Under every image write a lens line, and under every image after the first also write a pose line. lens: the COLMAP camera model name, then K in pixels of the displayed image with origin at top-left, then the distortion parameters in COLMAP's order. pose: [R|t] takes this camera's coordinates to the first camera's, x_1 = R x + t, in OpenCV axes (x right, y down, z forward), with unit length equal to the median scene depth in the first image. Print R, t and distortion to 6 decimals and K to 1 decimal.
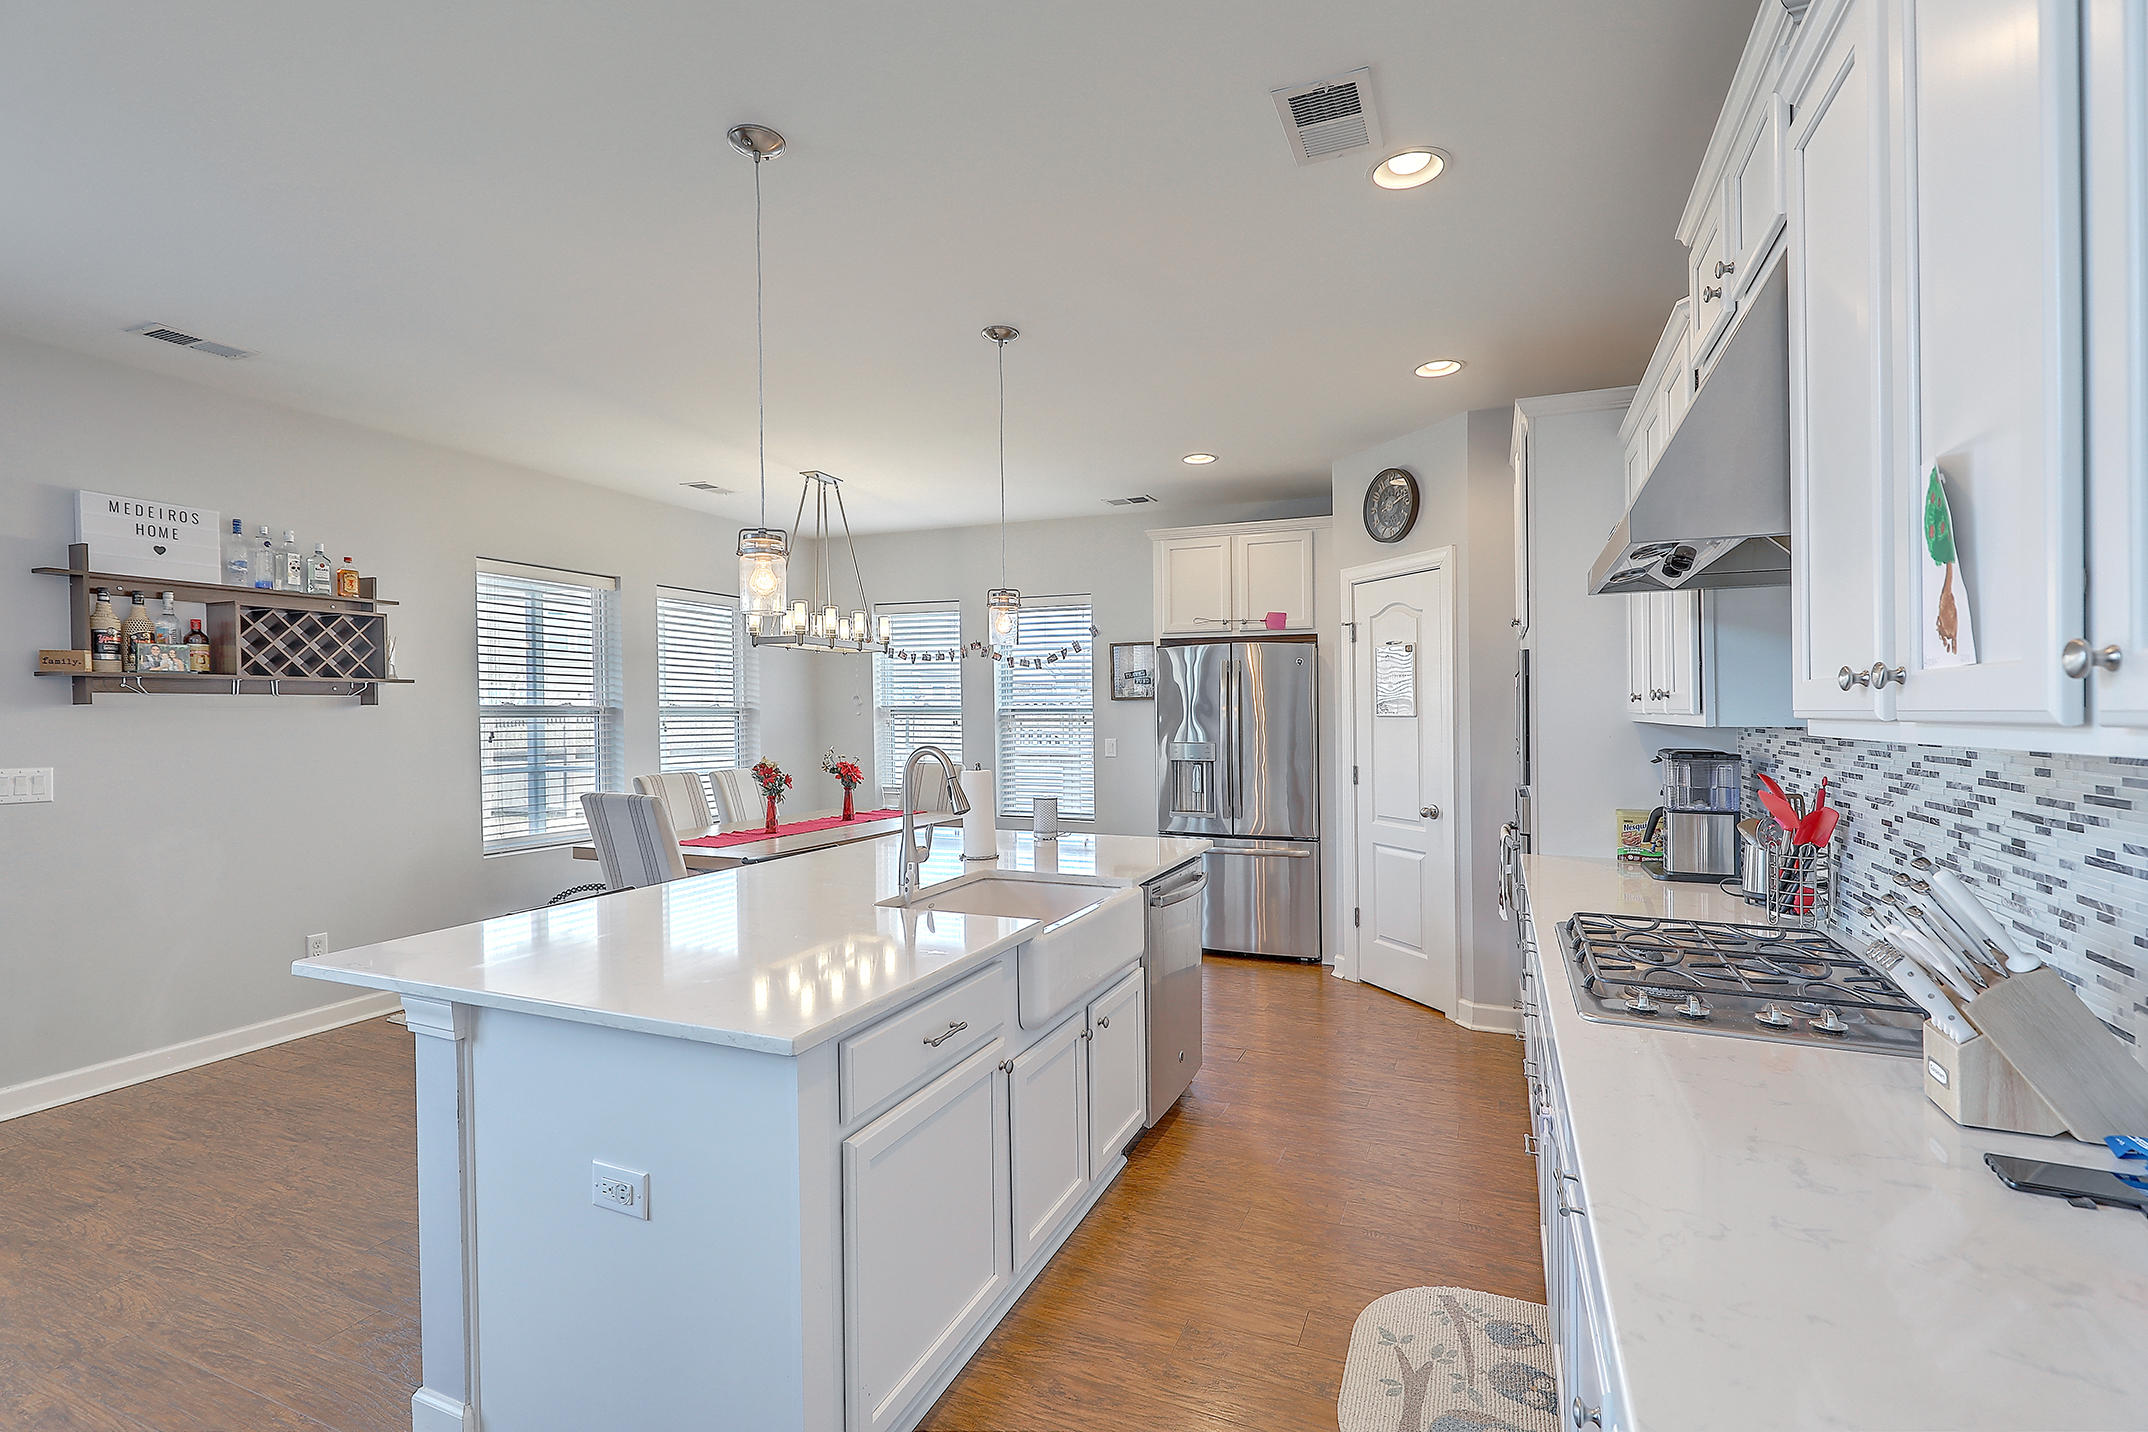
lens RADIAL K [[977.0, 0, 1099.1], [0, 977.0, 716.9], [0, 0, 1]] dist [0.008898, -0.004550]
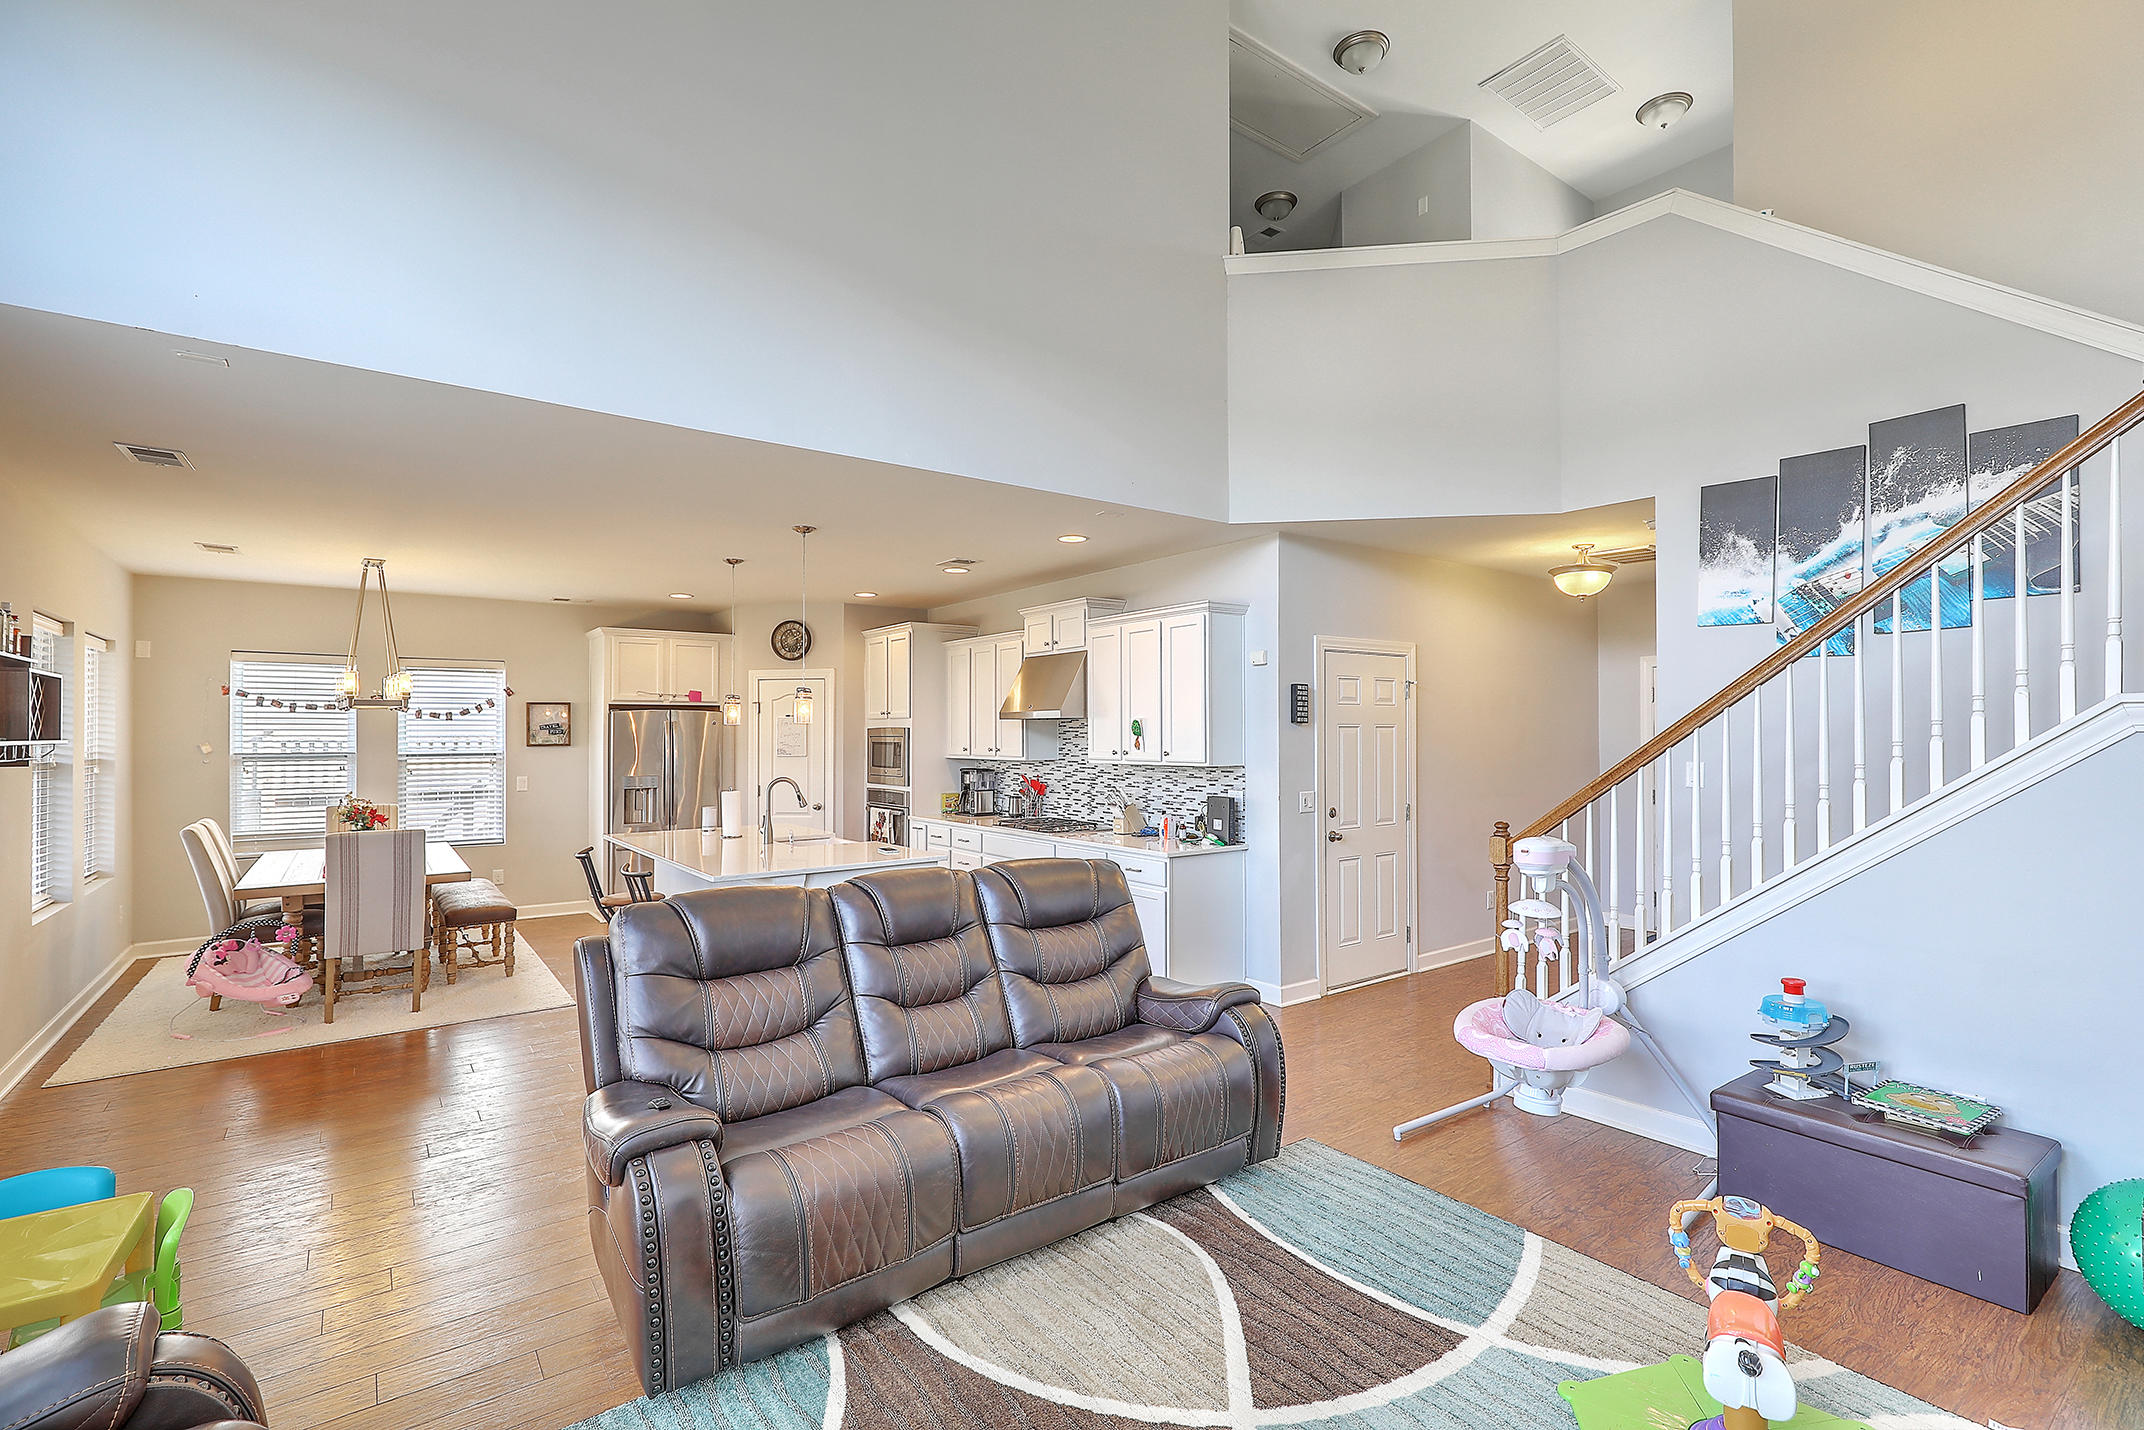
lens RADIAL K [[975.2, 0, 1093.5], [0, 975.2, 722.5], [0, 0, 1]] dist [0.008898, -0.004550]
pose [[0.503005, 0.009049, 0.864236, -0.823415], [0.007646, 0.999859, -0.014919, -0.026335], [-0.864250, 0.014113, 0.502865, -0.336755]]
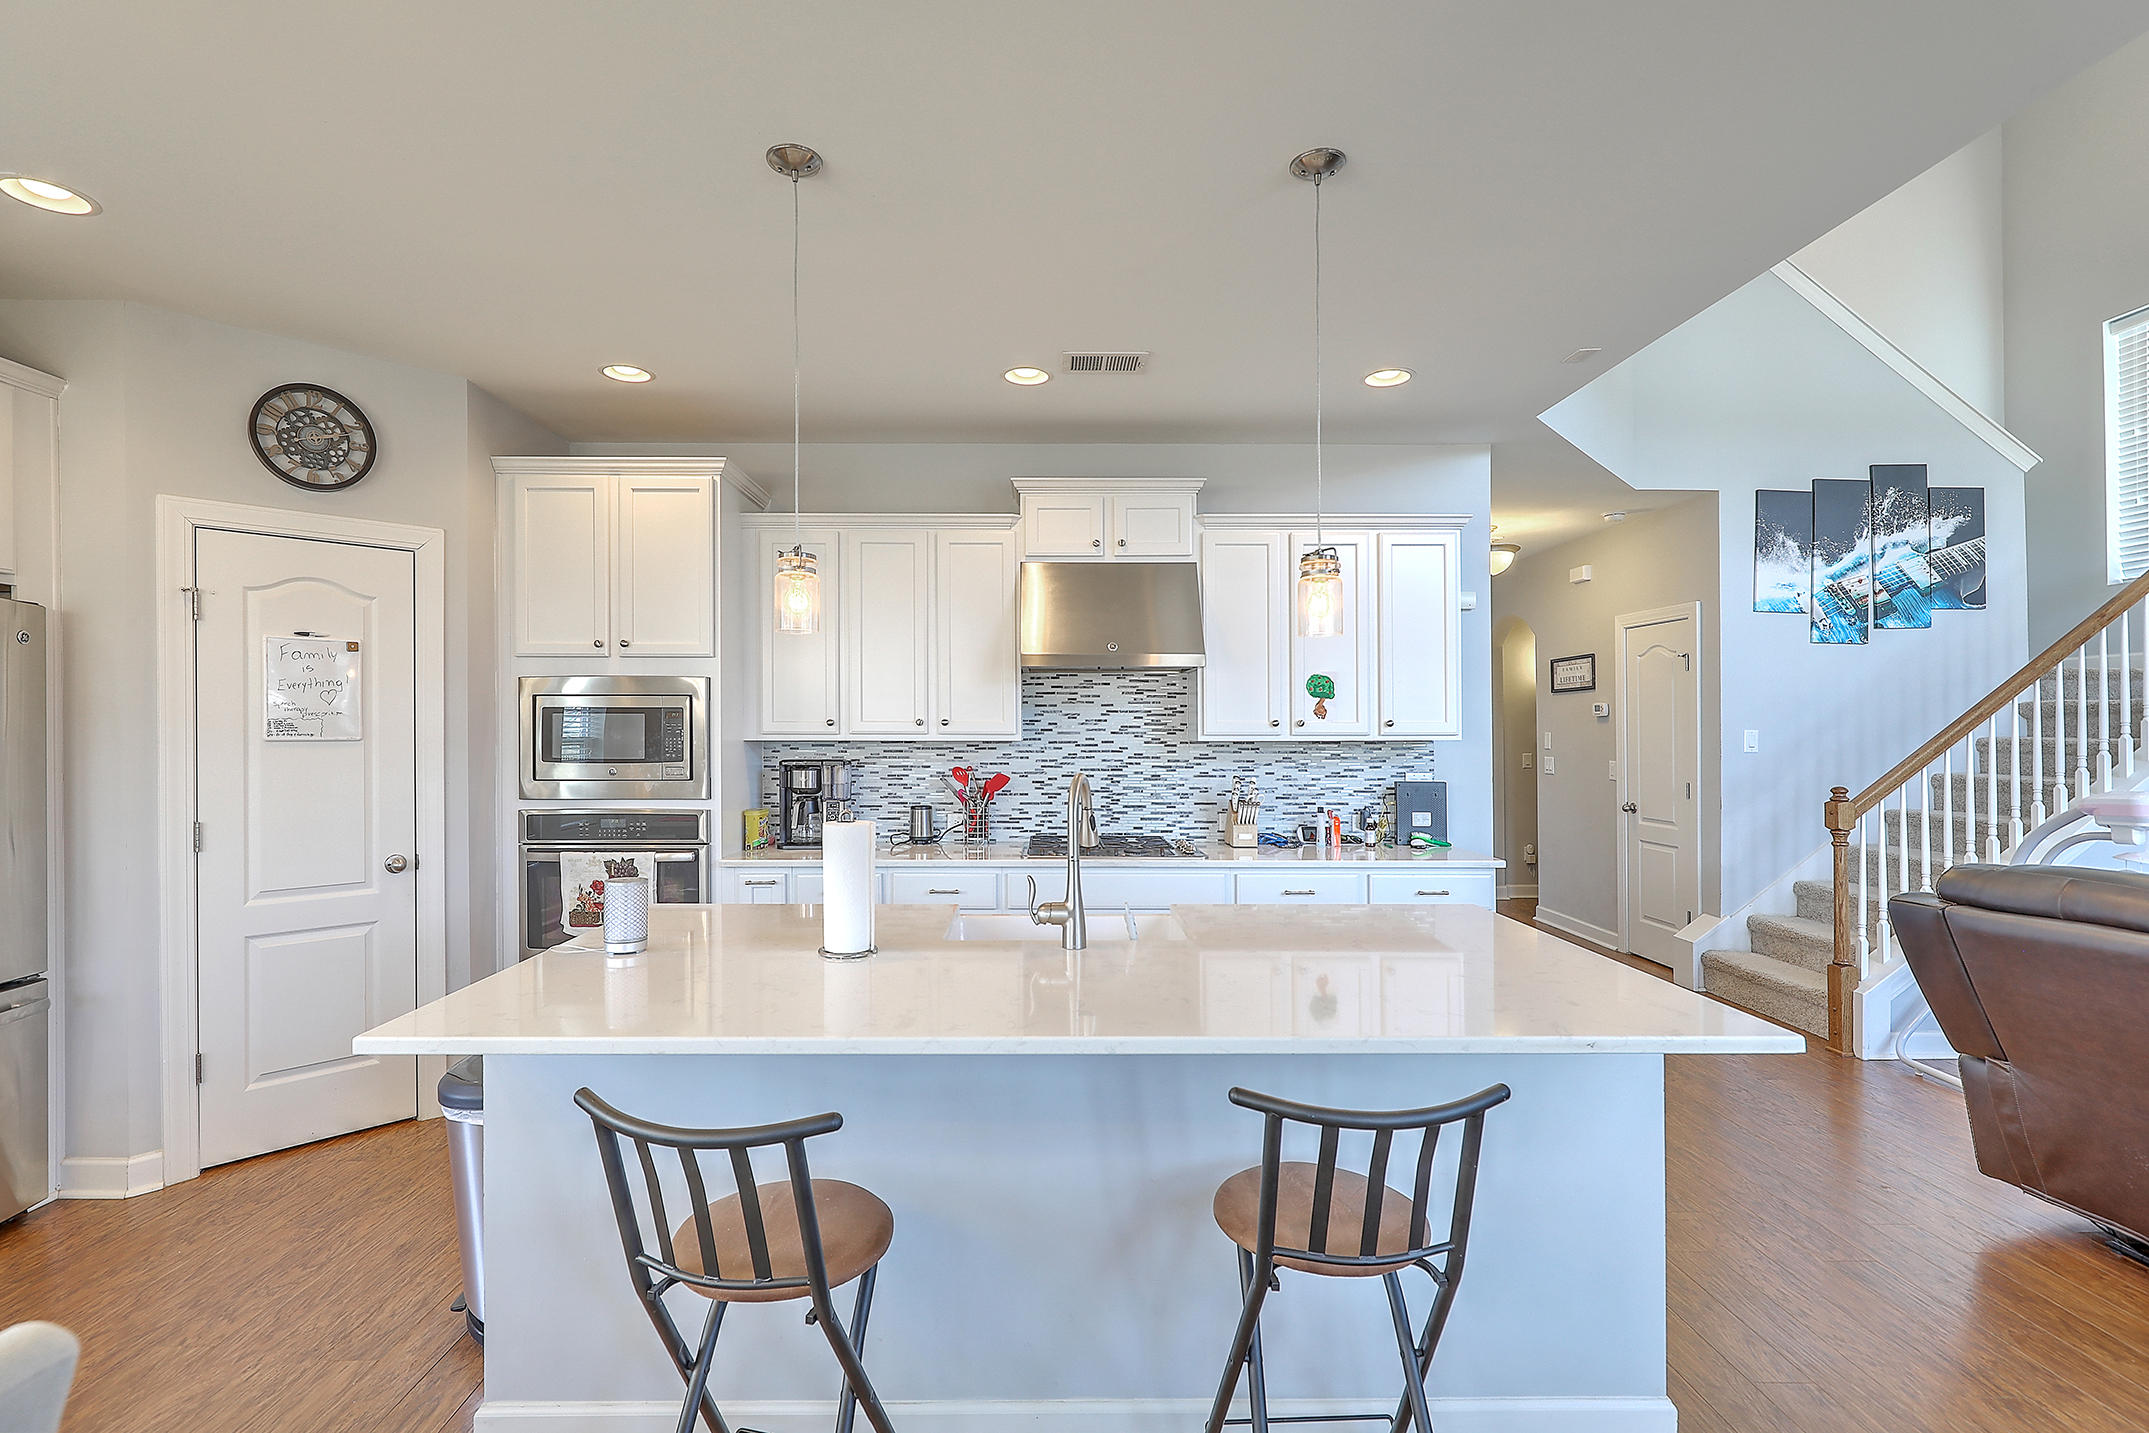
lens RADIAL K [[977.4, 0, 1064.2], [0, 977.4, 730.2], [0, 0, 1]] dist [0.008898, -0.004550]
pose [[-0.393065, 0.001507, 0.919510, -0.457743], [0.005613, 0.999984, 0.000761, -0.004317], [-0.919494, 0.005460, -0.393067, 0.647039]]
